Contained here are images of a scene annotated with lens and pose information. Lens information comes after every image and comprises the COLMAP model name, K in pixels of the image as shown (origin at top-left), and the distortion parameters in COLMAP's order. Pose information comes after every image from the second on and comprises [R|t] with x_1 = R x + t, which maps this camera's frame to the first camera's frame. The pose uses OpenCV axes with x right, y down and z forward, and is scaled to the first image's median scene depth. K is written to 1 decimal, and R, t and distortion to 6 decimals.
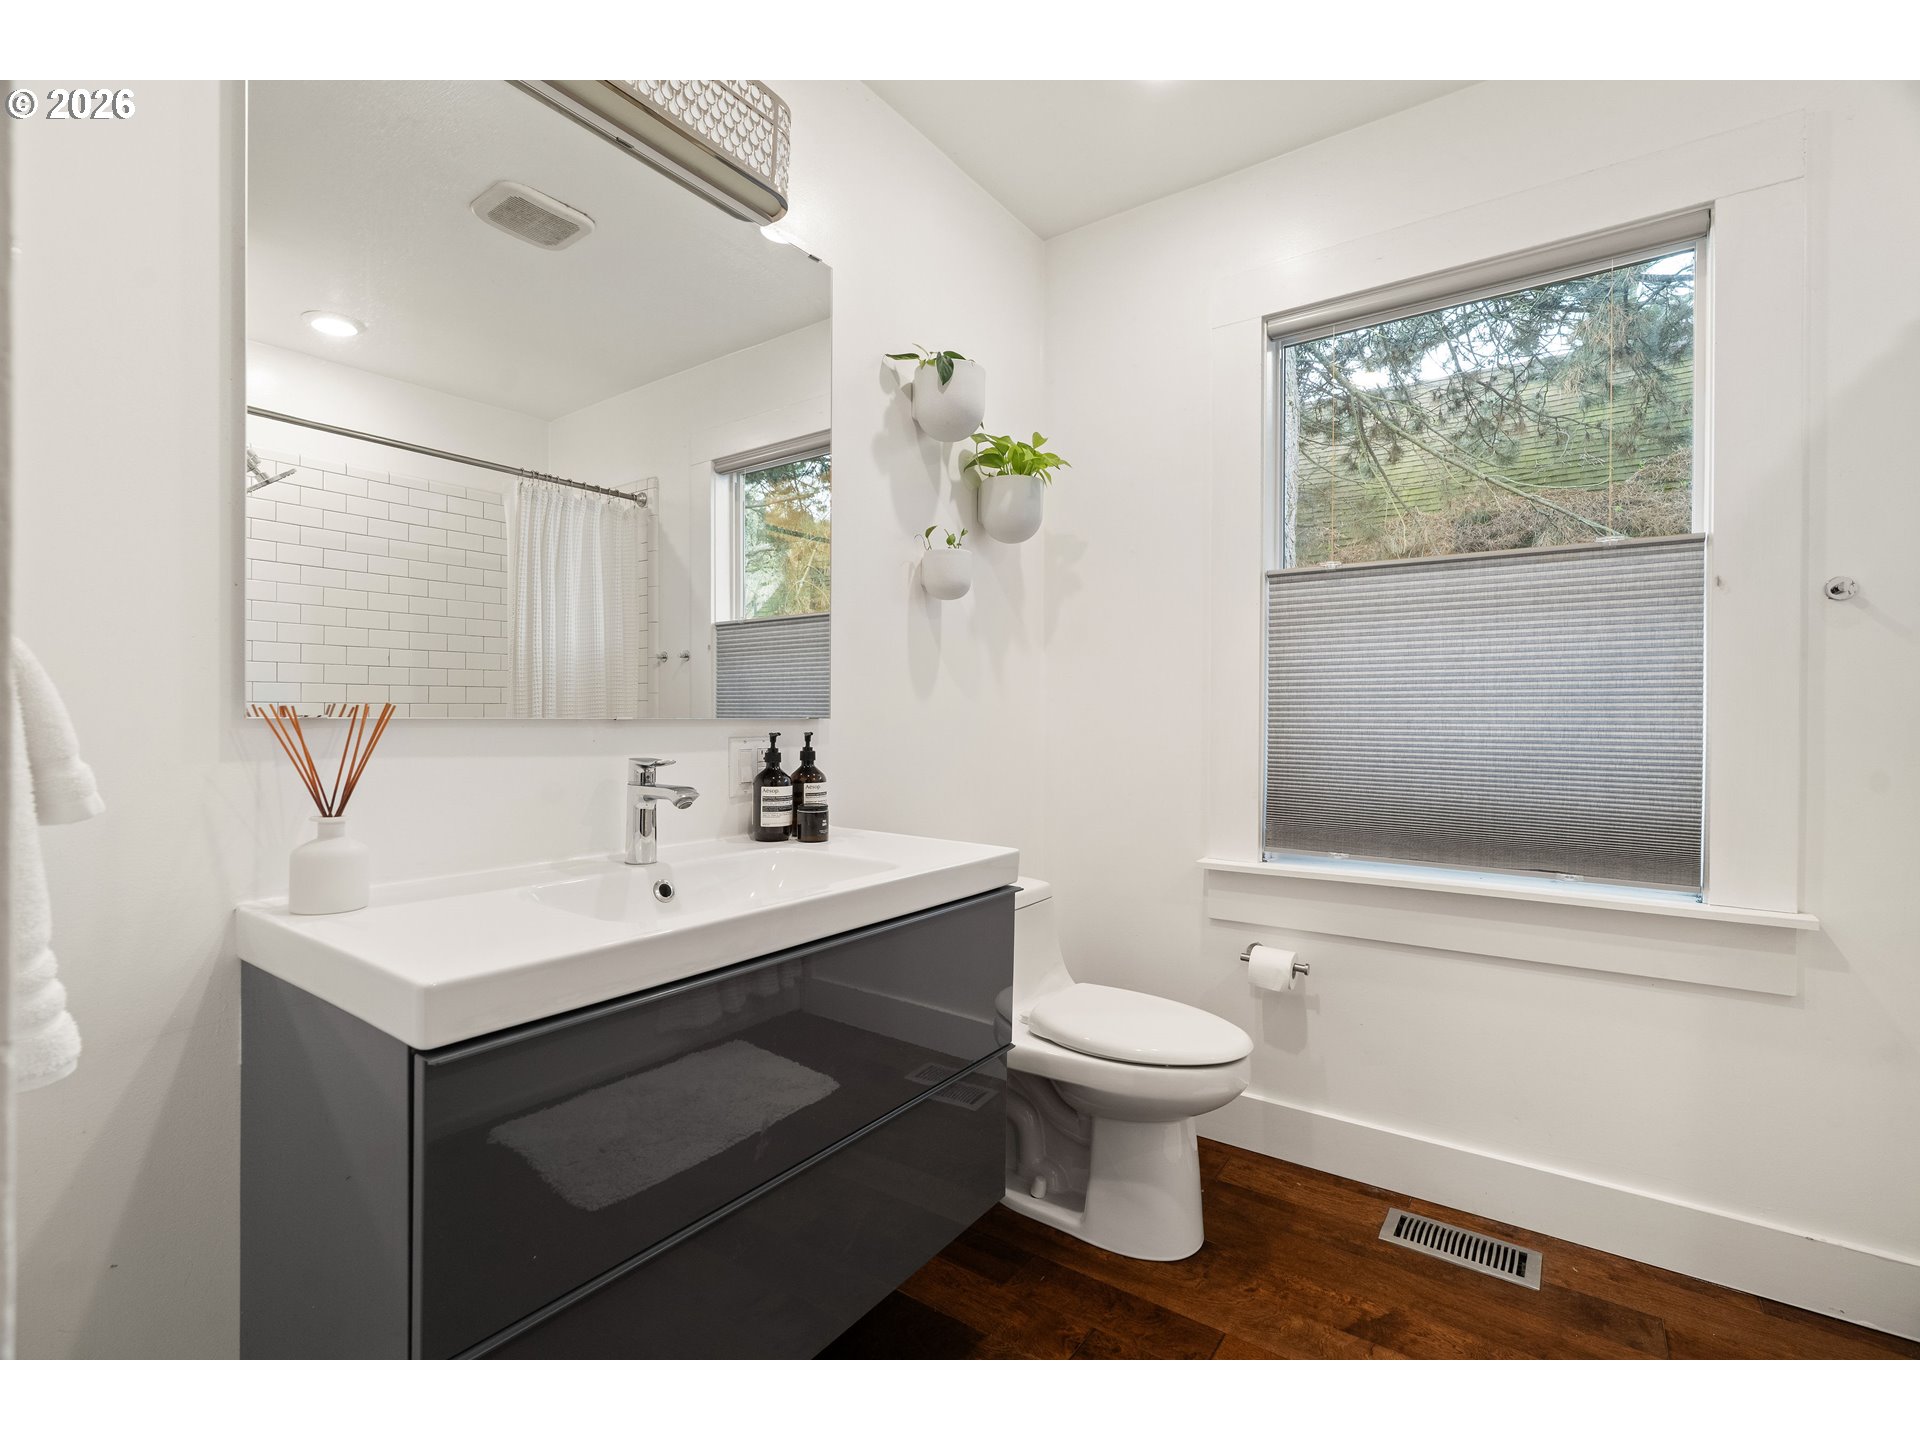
lens RADIAL K [[867.4, 0, 956.7], [0, 867.4, 721.6], [0, 0, 1]] dist [-0.008999, 0.005481]
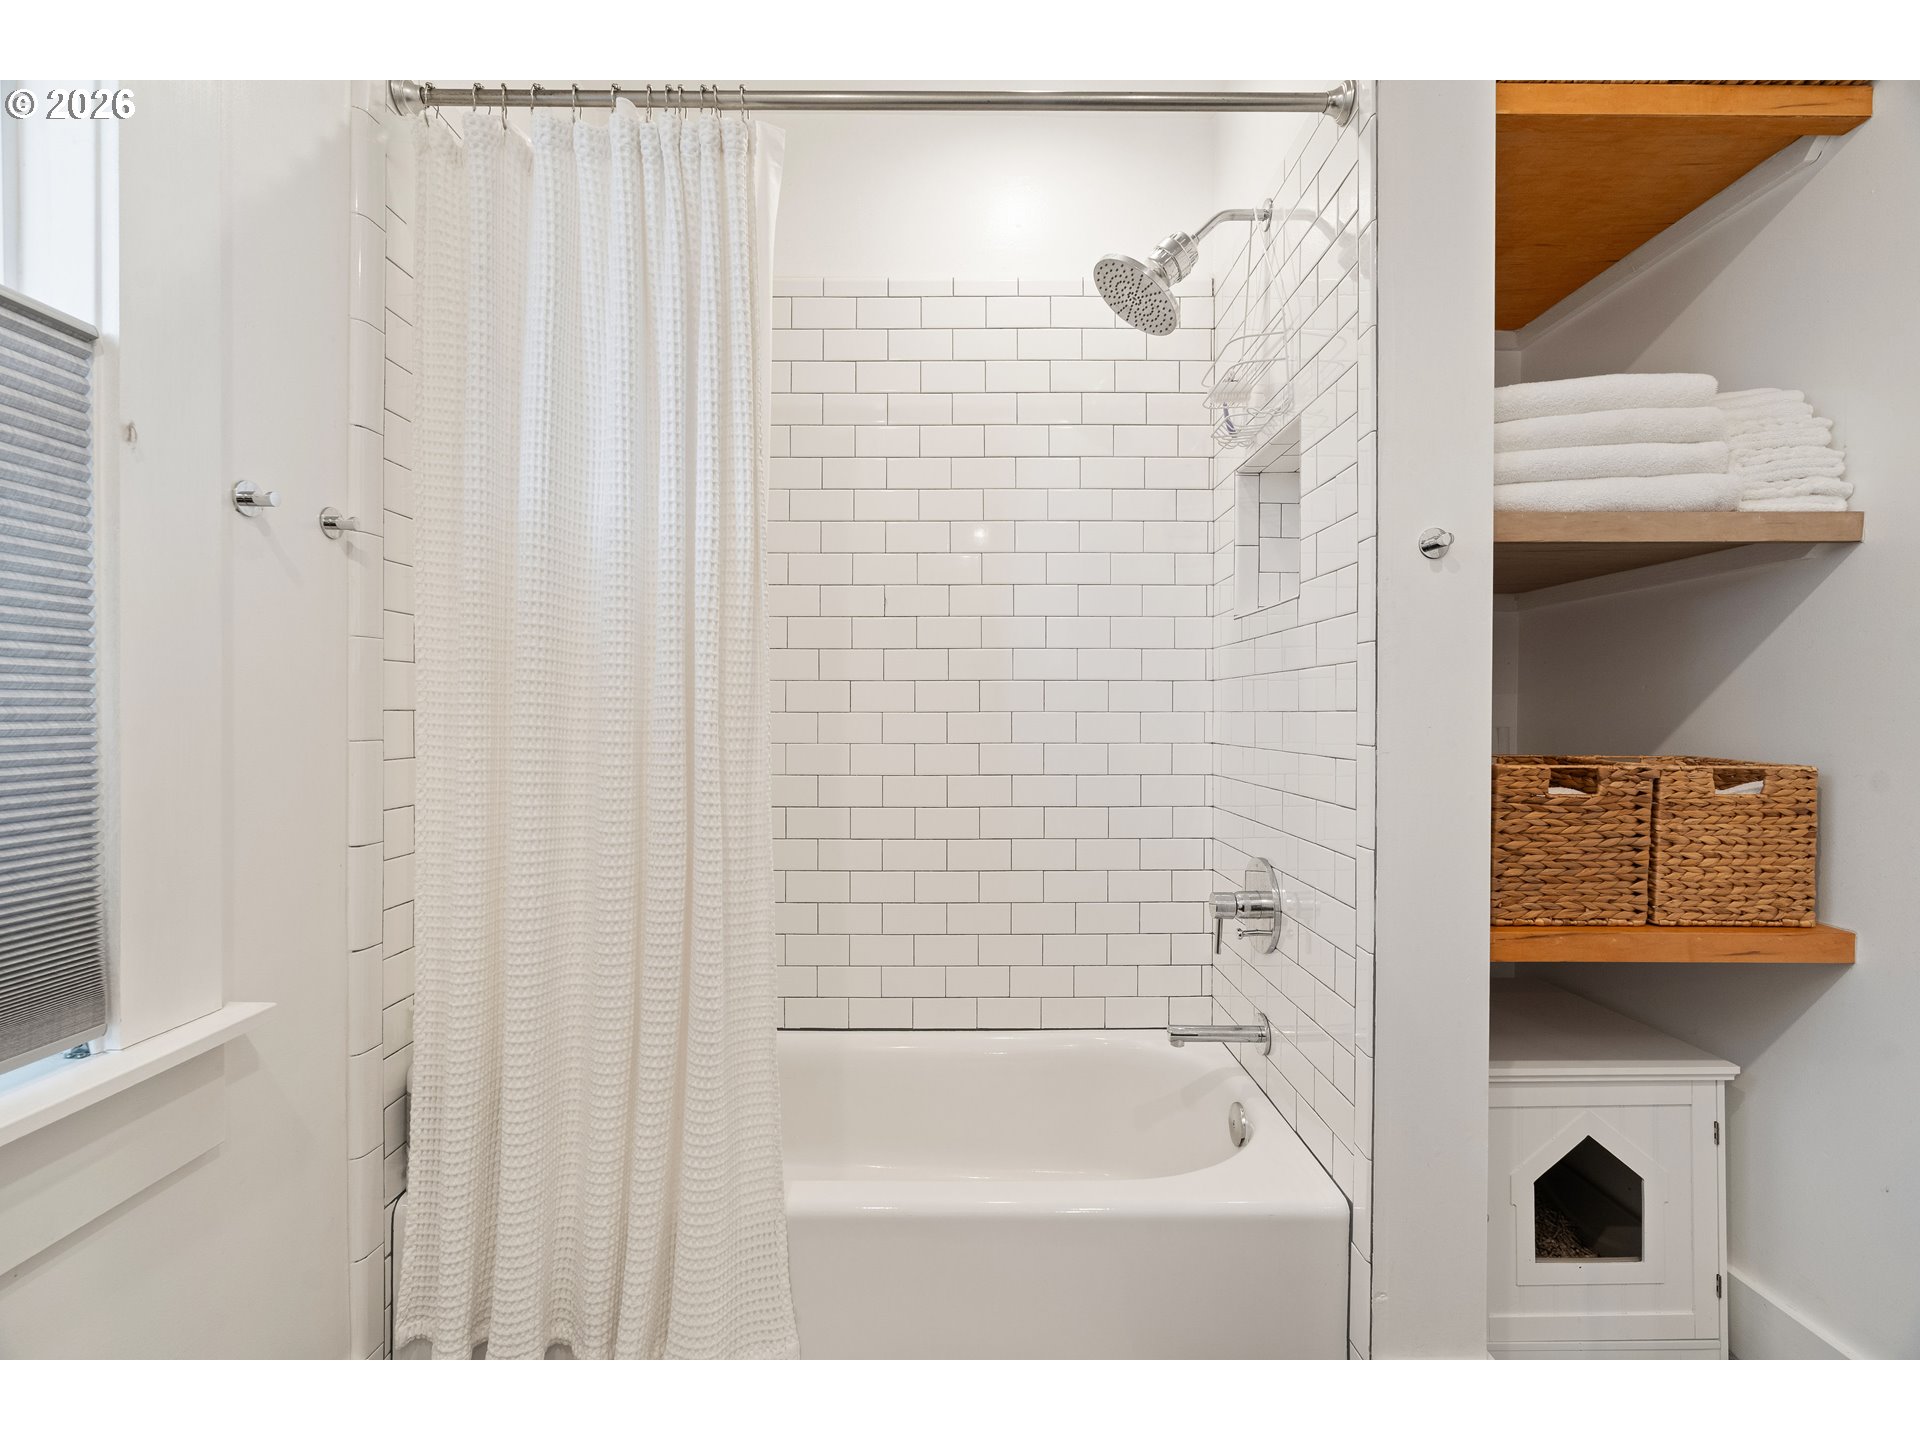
lens RADIAL K [[884.4, 0, 960.0], [0, 884.4, 720.0], [0, 0, 1]] dist [-0.002945, 0.000362]
pose [[-0.580061, -0.011021, 0.814498, 0.141501], [0.001665, 0.999890, 0.014715, 0.004782], [-0.814571, 0.009892, -0.579979, 0.840240]]
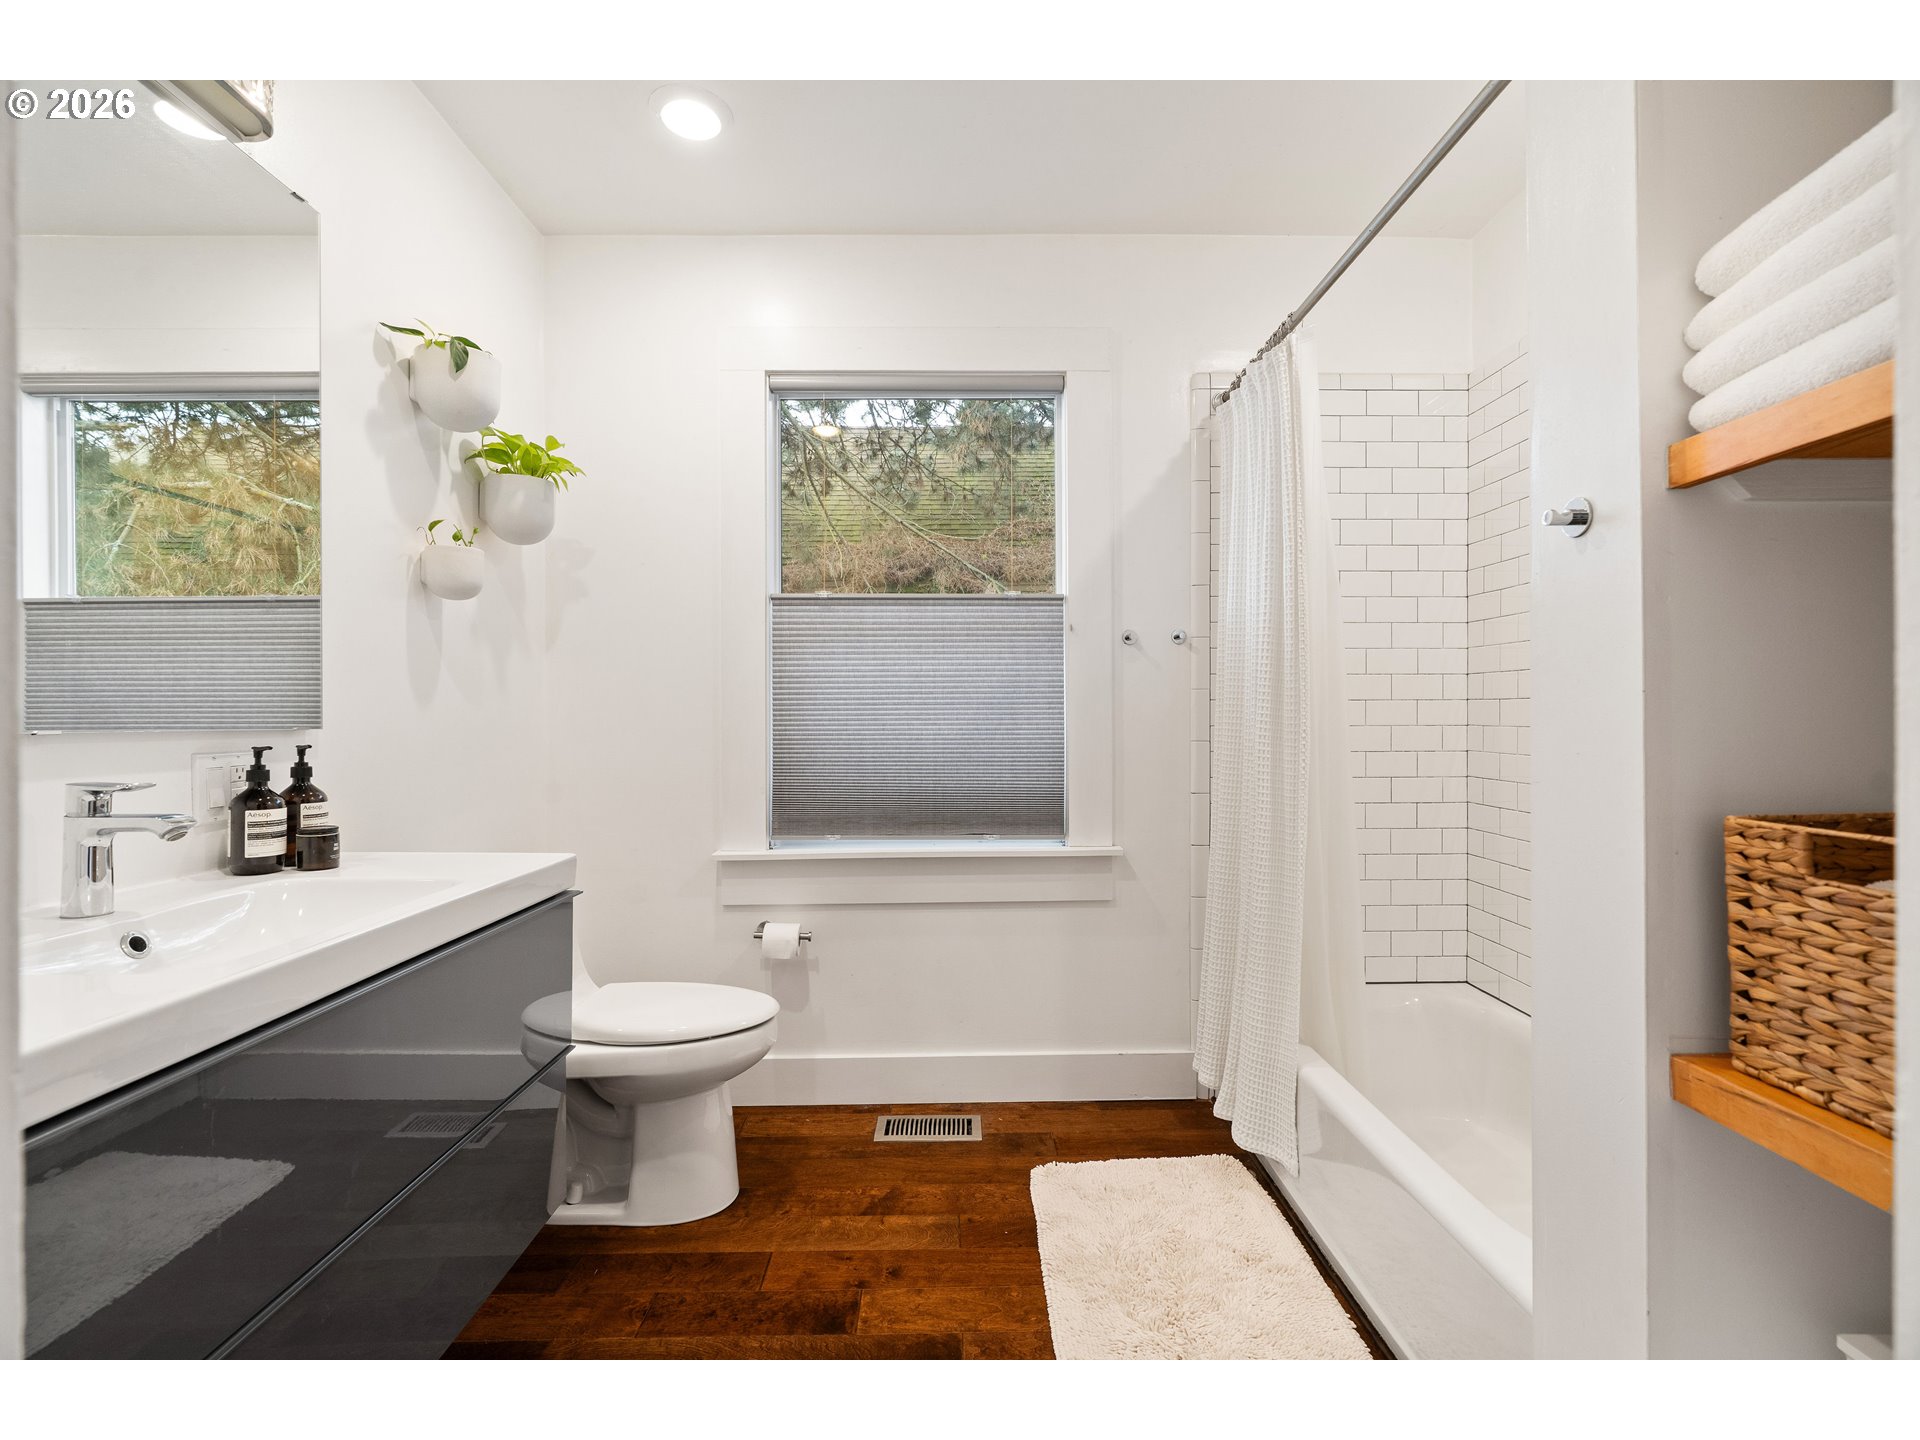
lens RADIAL K [[846.5, 0, 960.2], [0, 846.5, 721.9], [0, 0, 1]] dist [-0.001306, -0.000063]
pose [[0.812013, -0.009618, 0.583560, -0.115640], [0.012102, 0.999927, -0.000360, -0.002394], [-0.583514, 0.007354, 0.812070, -0.064167]]
